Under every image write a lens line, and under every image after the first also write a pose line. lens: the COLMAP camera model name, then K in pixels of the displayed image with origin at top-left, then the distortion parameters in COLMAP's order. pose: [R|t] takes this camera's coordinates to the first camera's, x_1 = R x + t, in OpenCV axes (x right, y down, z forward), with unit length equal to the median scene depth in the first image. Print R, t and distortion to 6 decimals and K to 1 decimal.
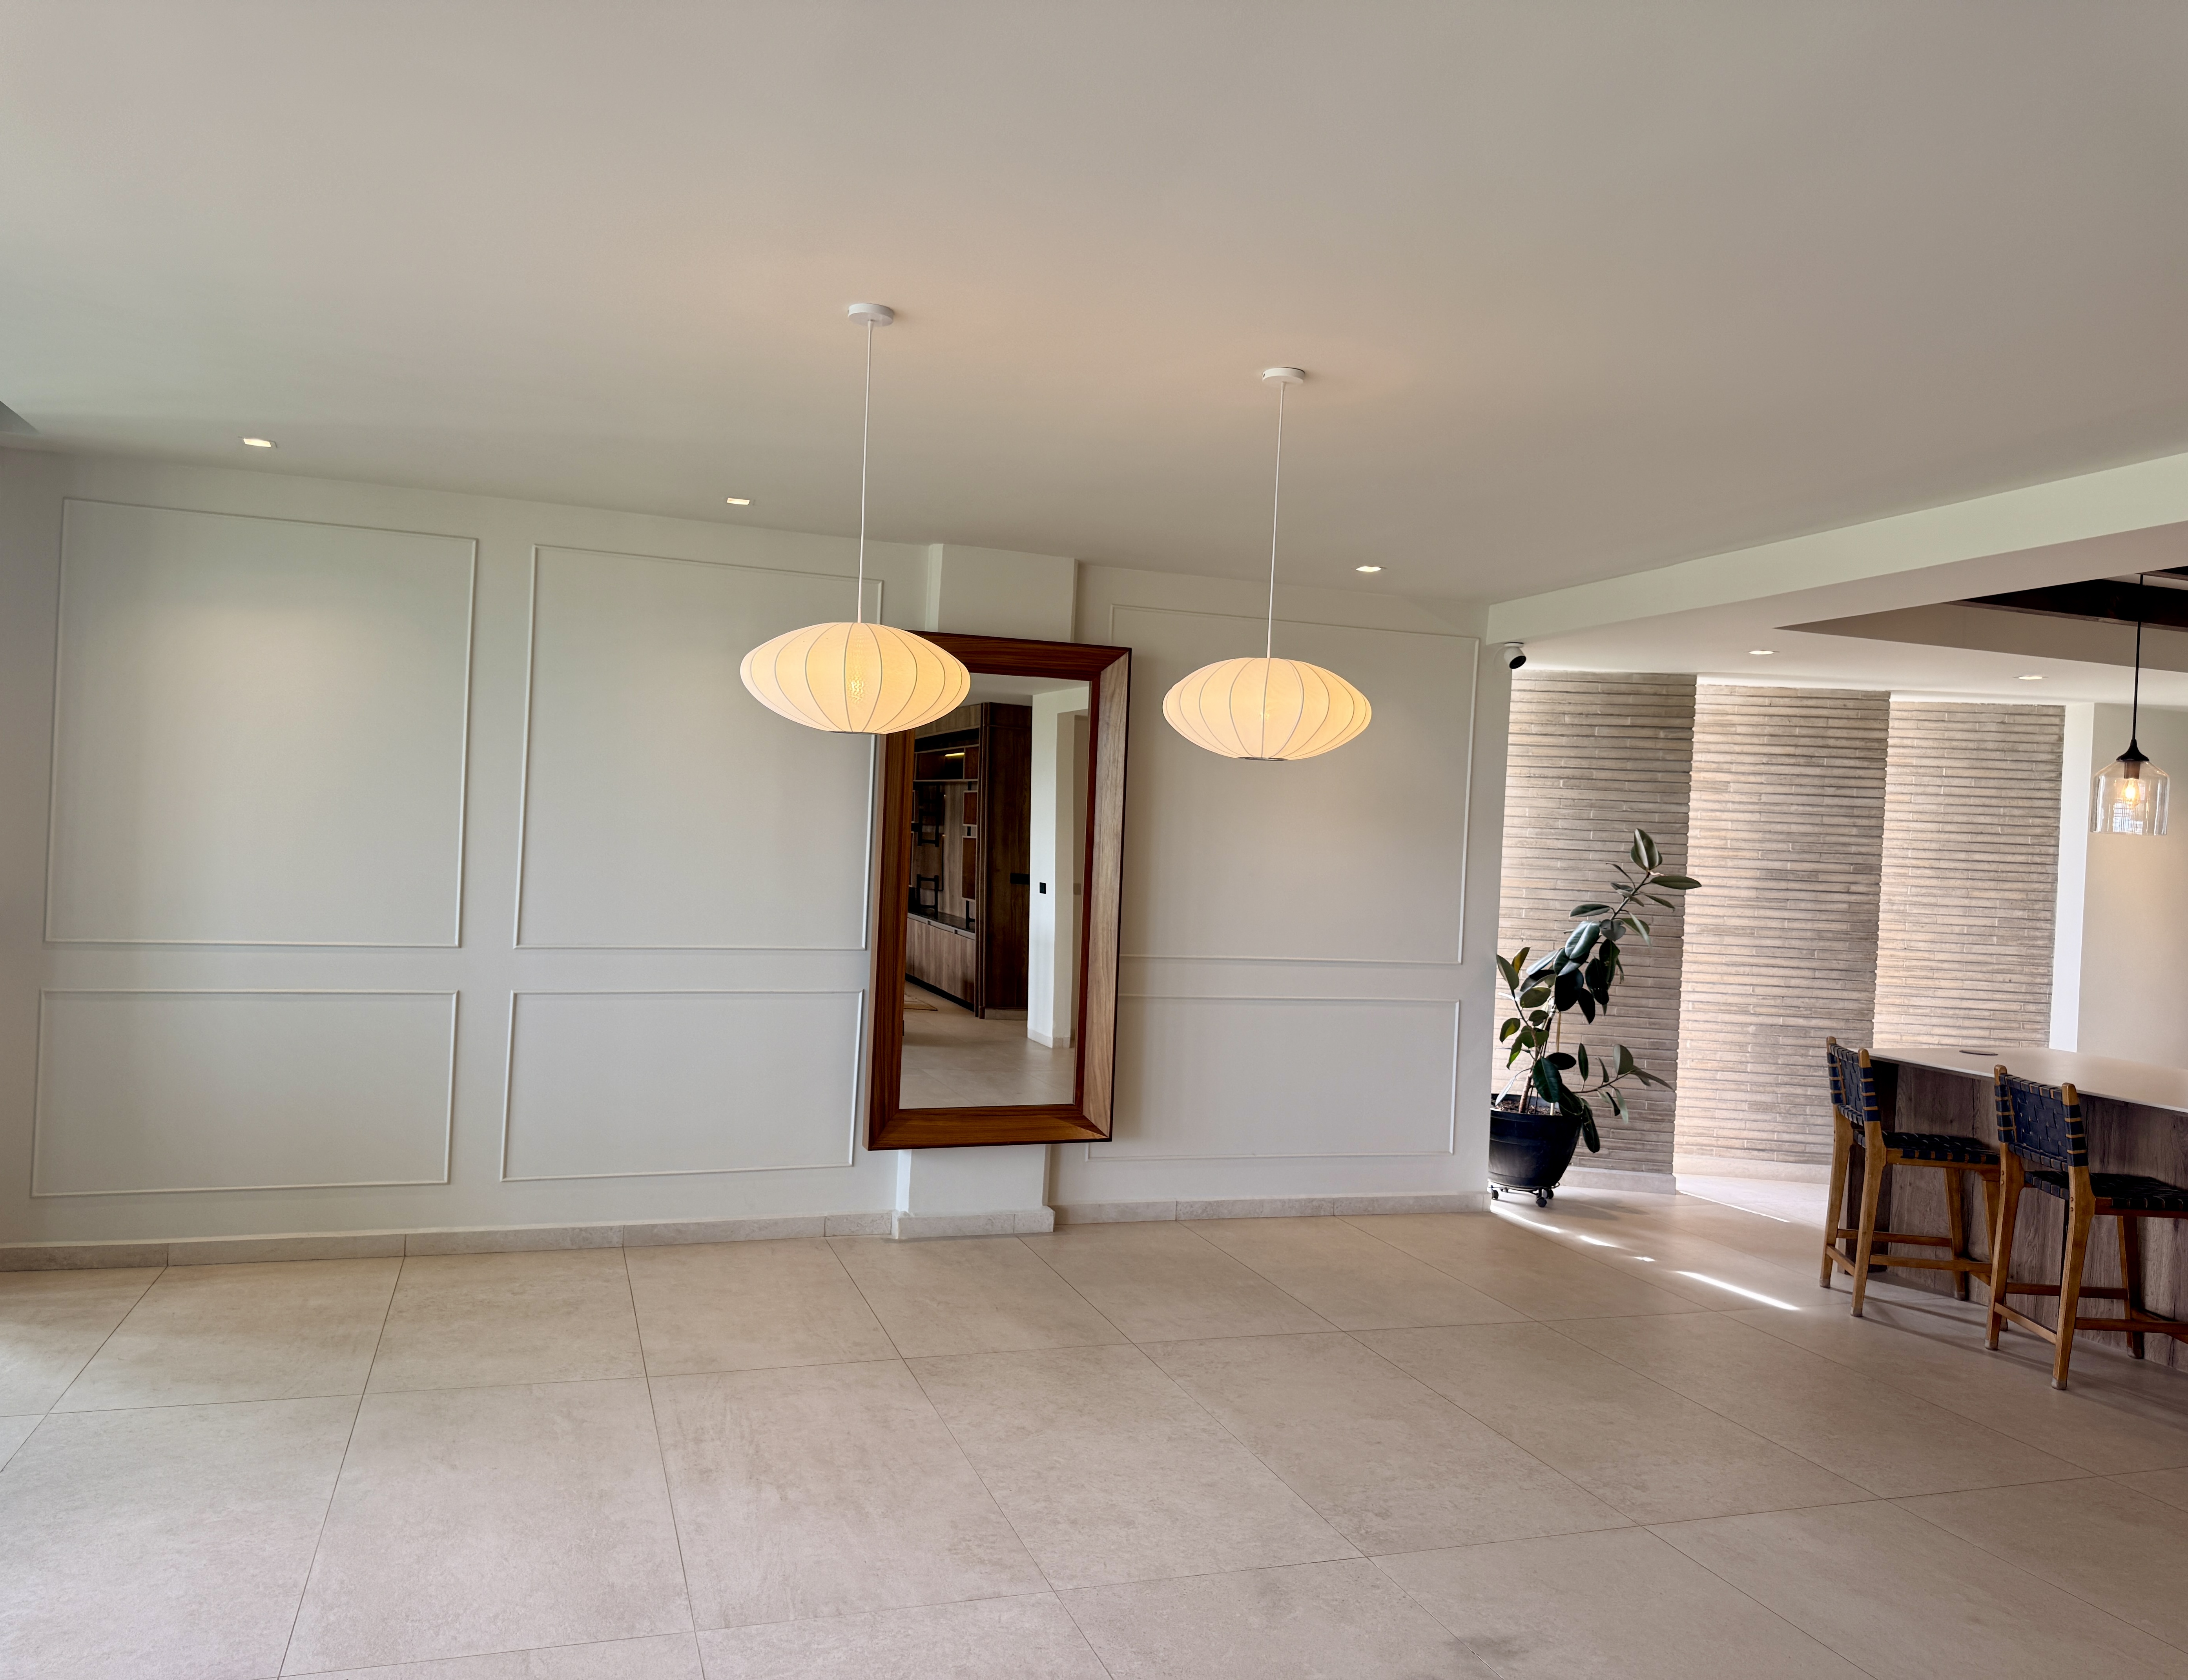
lens RADIAL K [[1597.8, 0, 1076.8], [0, 1597.8, 853.3], [0, 0, 1]] dist [0.029868, -0.008516]
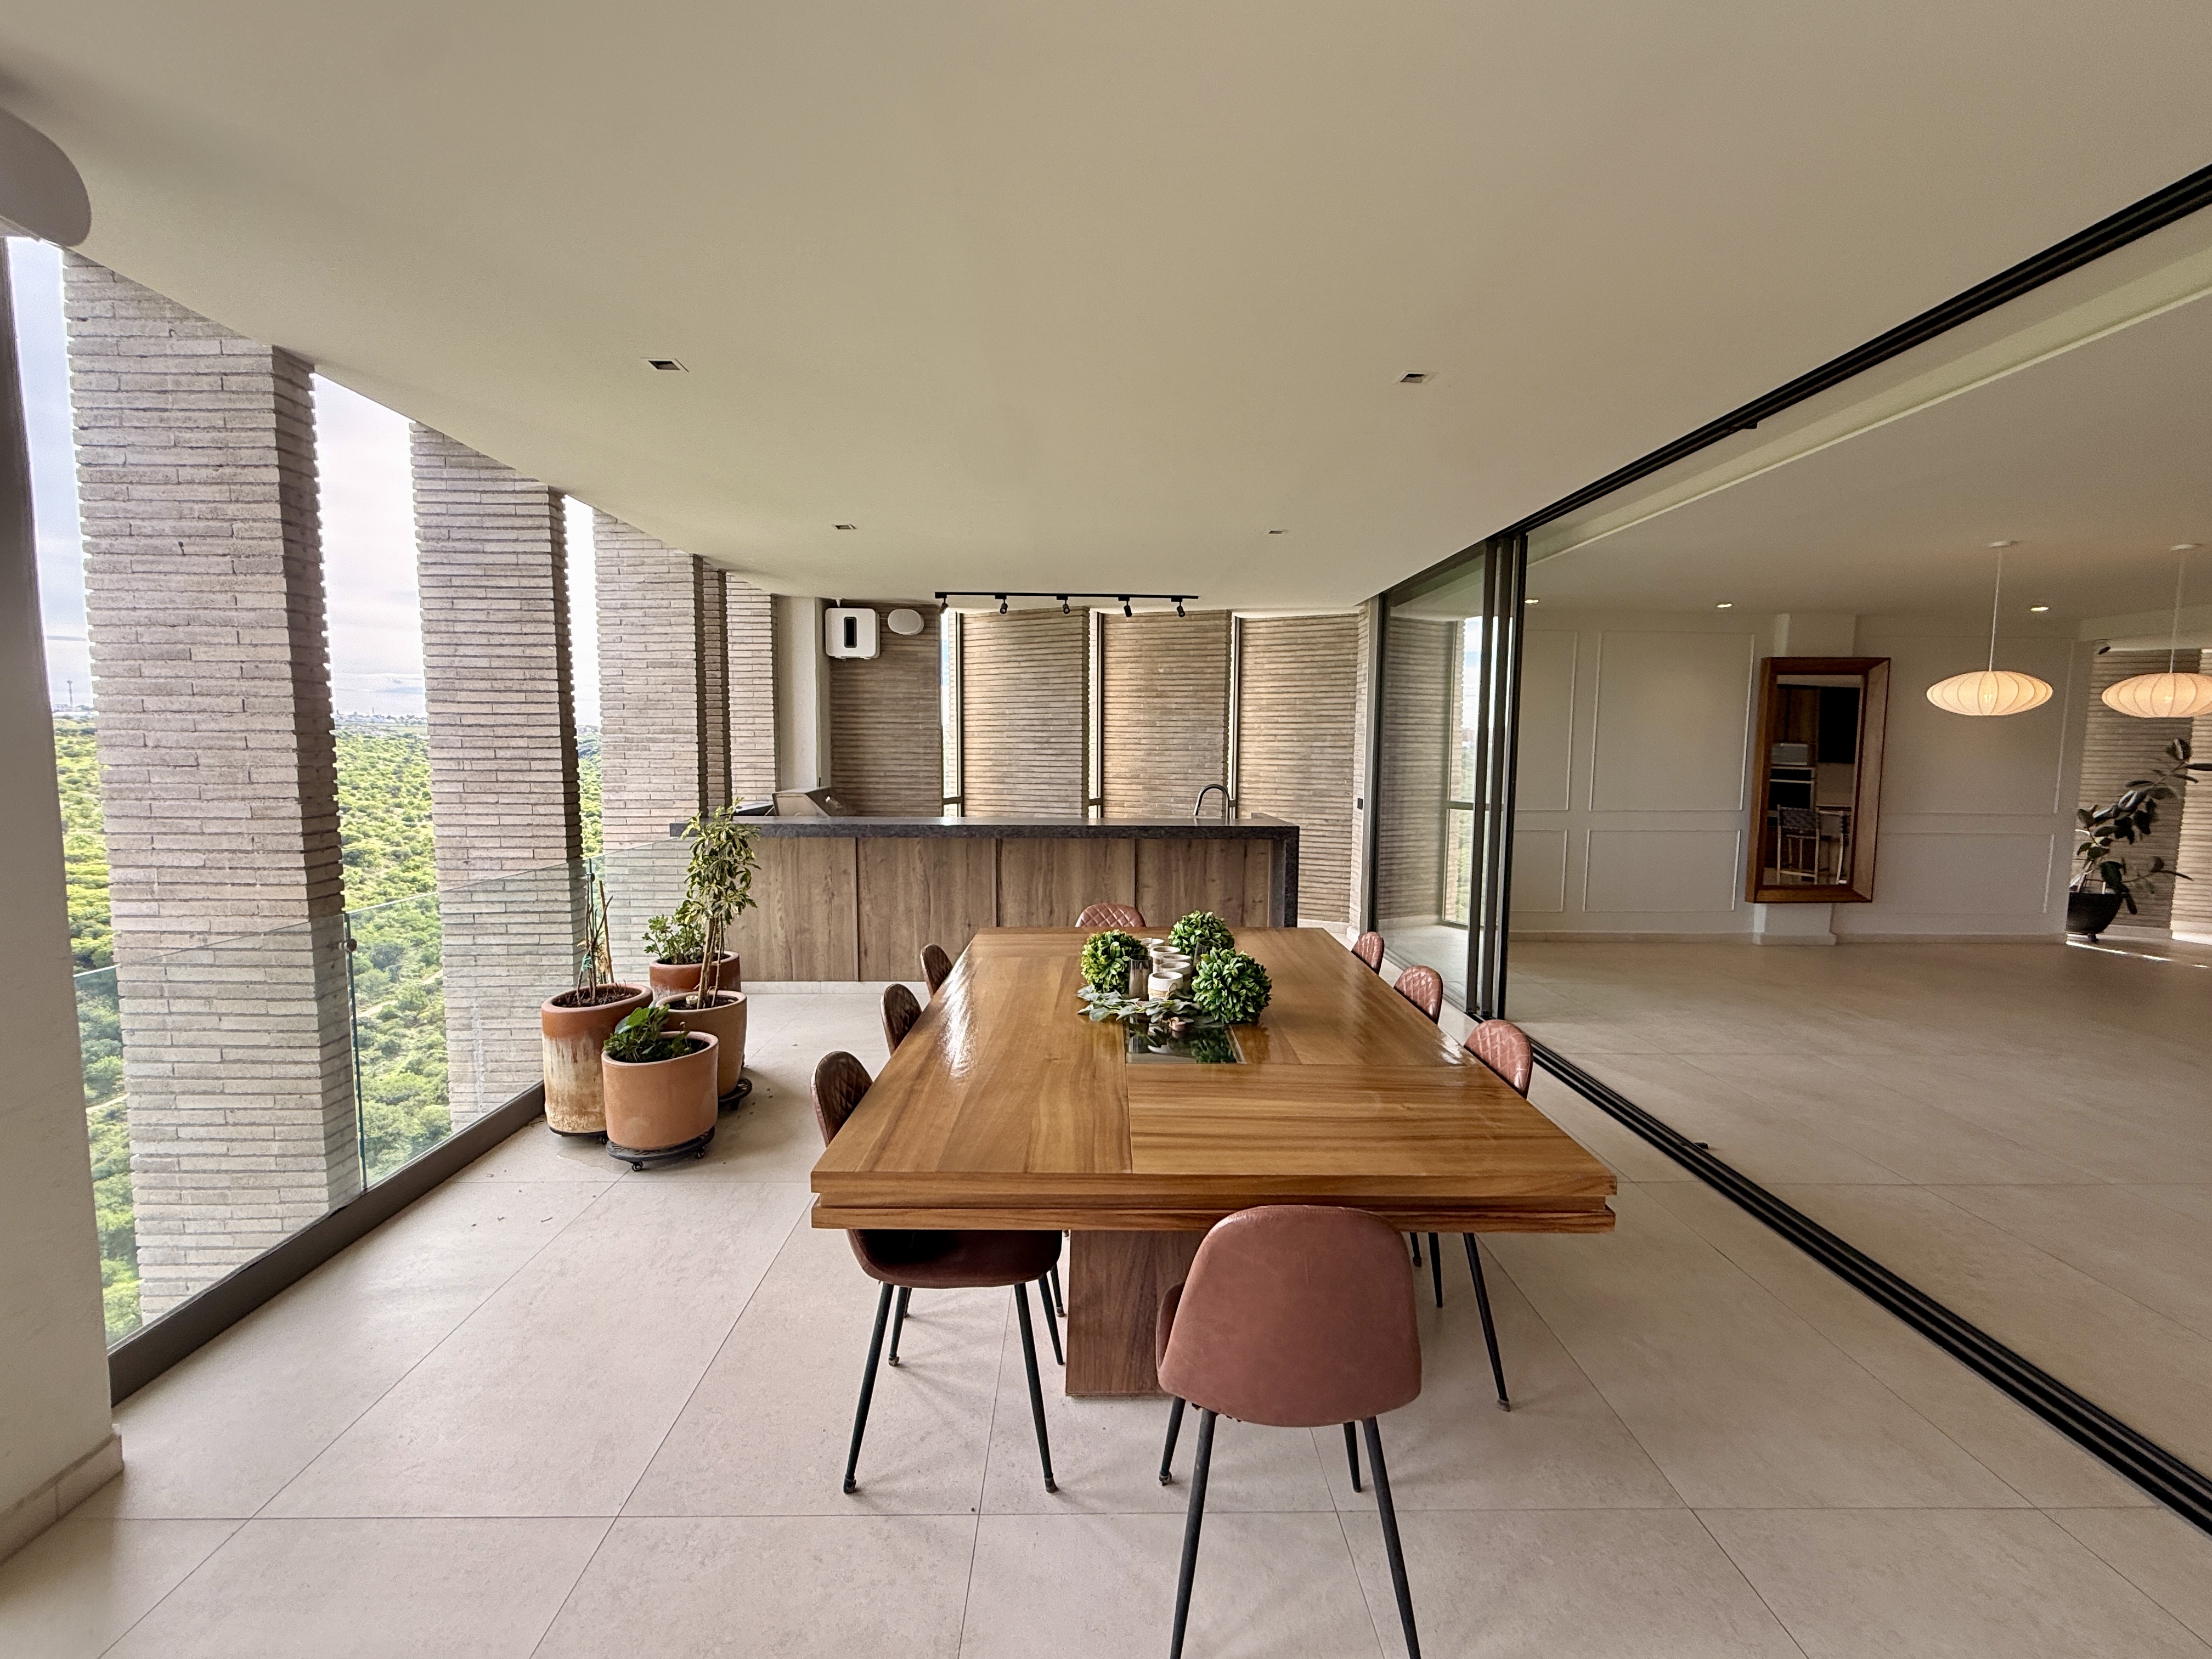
lens RADIAL K [[946.5, 0, 1106.7], [0, 946.5, 829.5], [0, 0, 1]] dist [0.003676, -0.001495]
pose [[0.951436, -0.010387, -0.307670, -0.431829], [0.030929, 0.997599, 0.061966, -0.014706], [0.306288, -0.068473, 0.949473, -0.361882]]
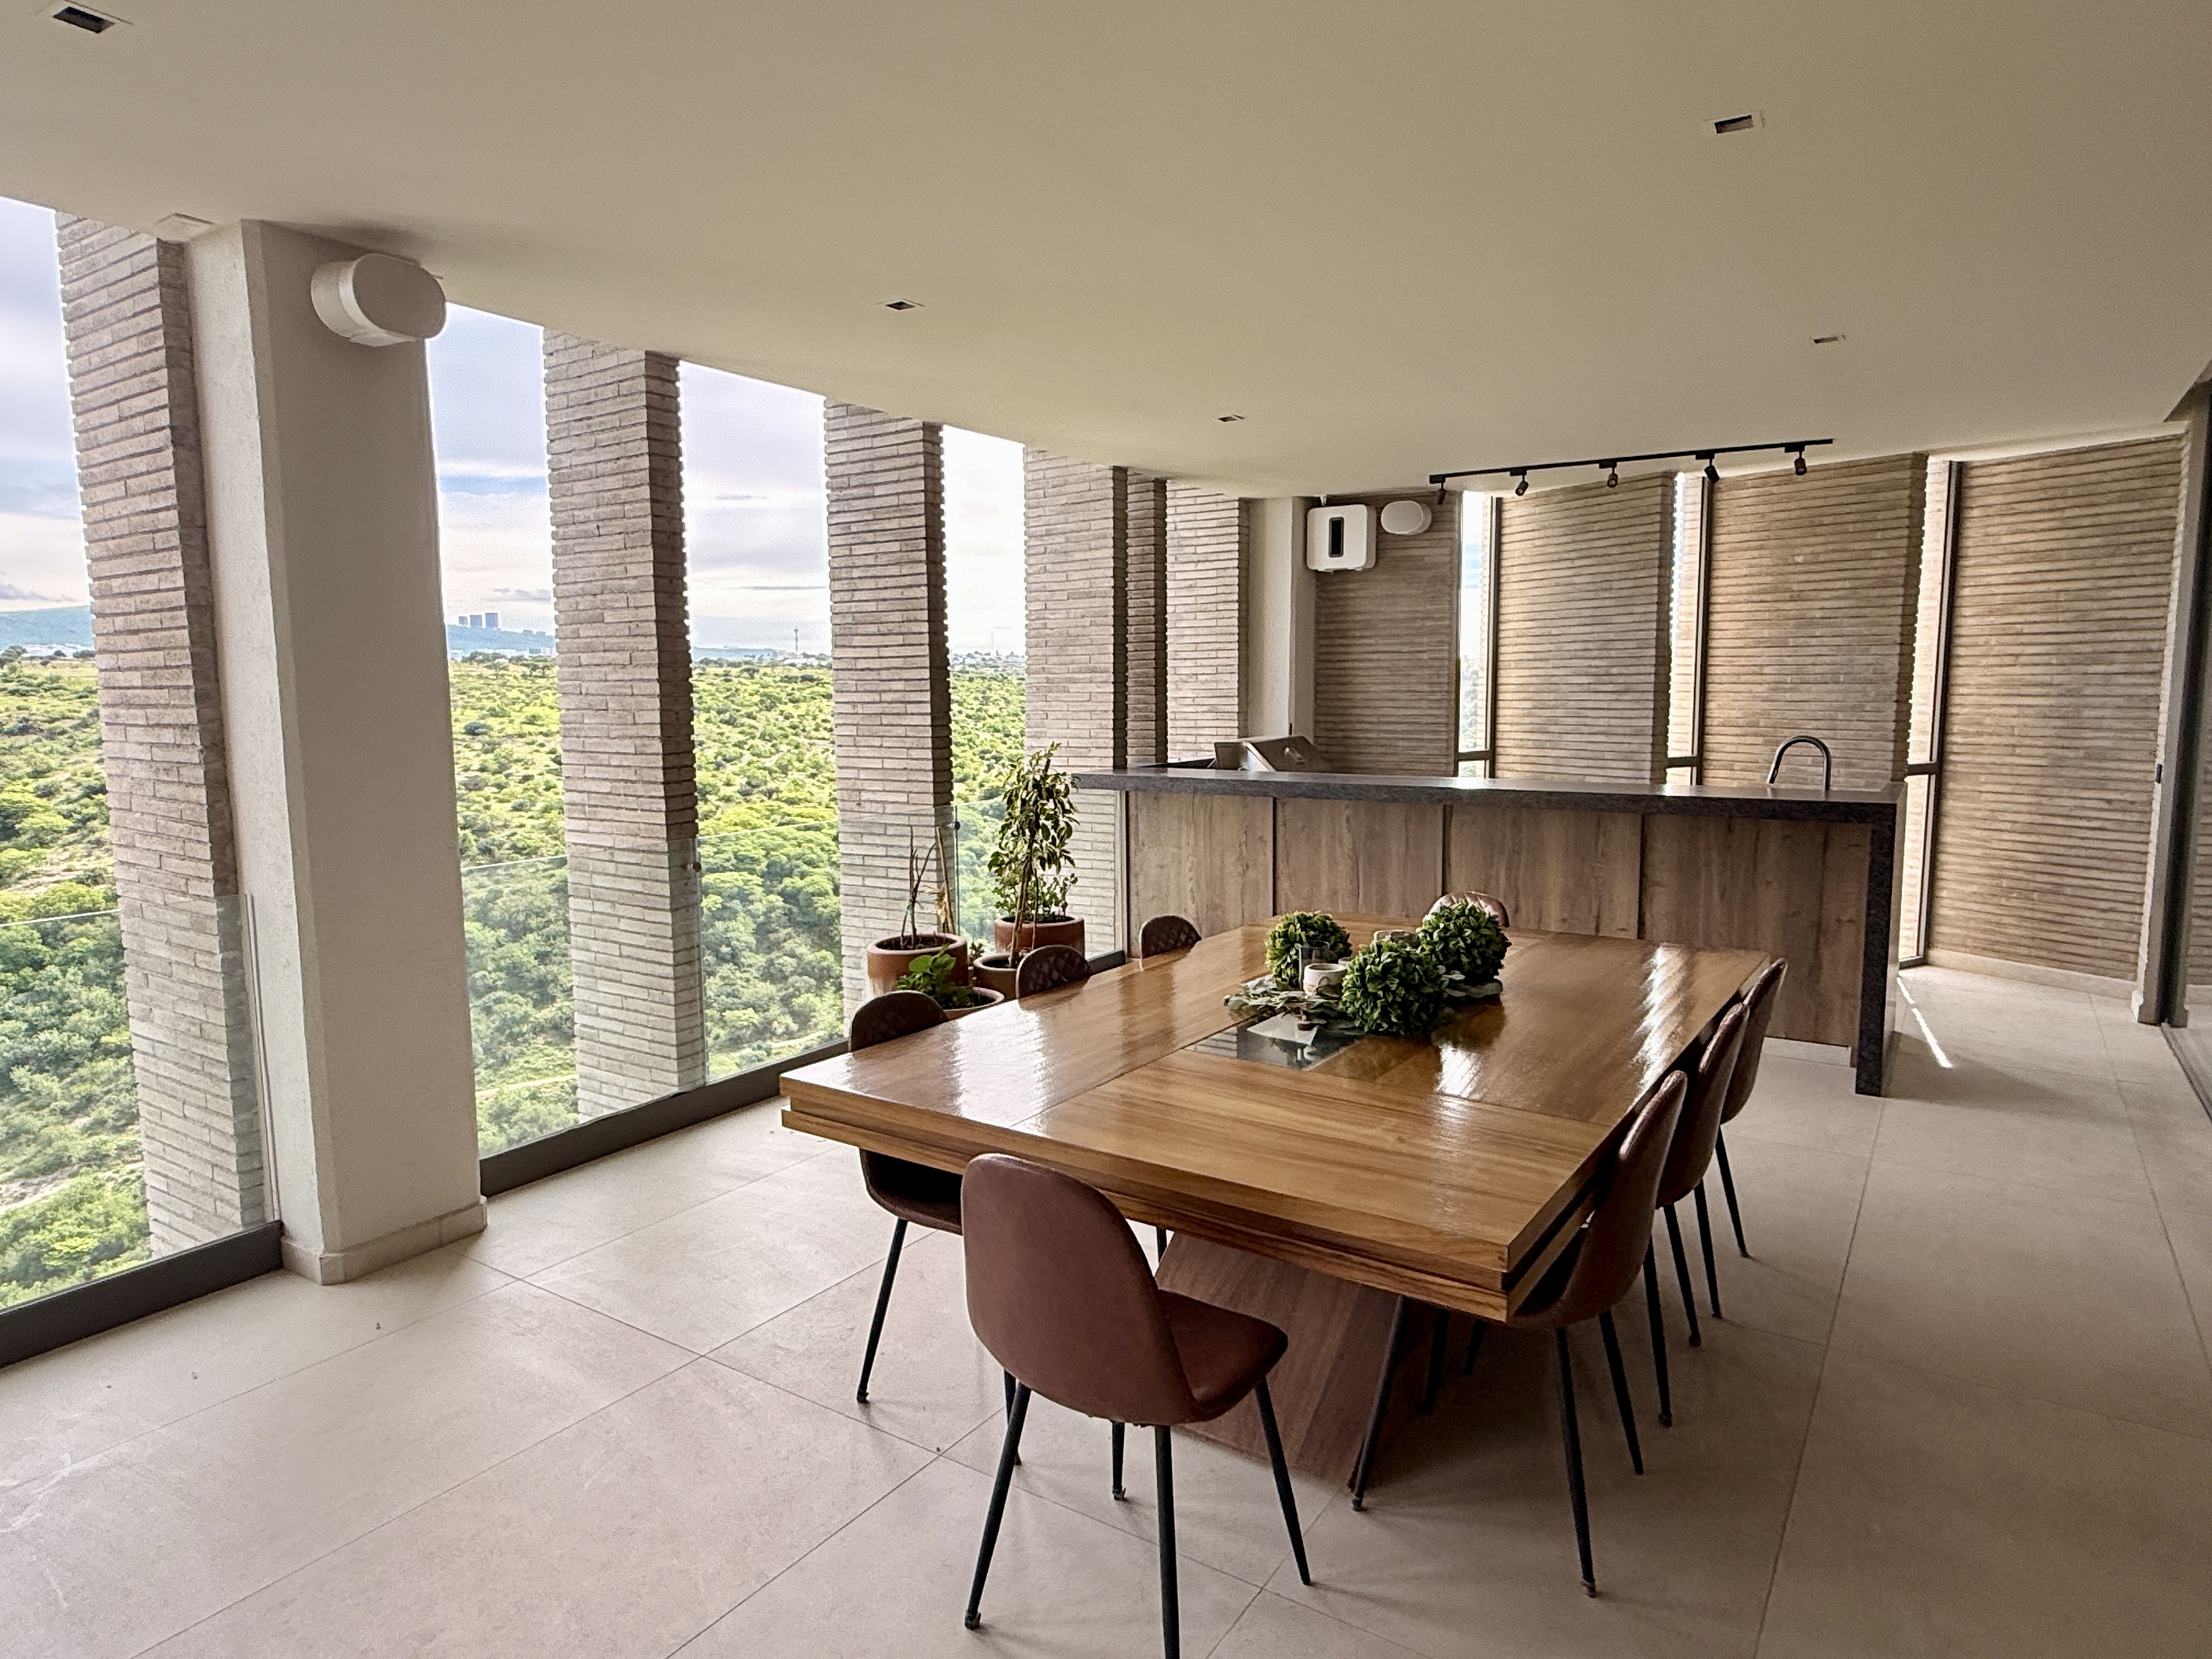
lens RADIAL K [[1320.9, 0, 1087.7], [0, 1320.9, 833.0], [0, 0, 1]] dist [-0.005672, 0.003159]
pose [[0.604415, 0.041175, -0.795605, -0.251621], [0.024699, 0.997215, 0.070373, -0.007781], [0.796286, -0.062185, 0.601715, -0.316644]]
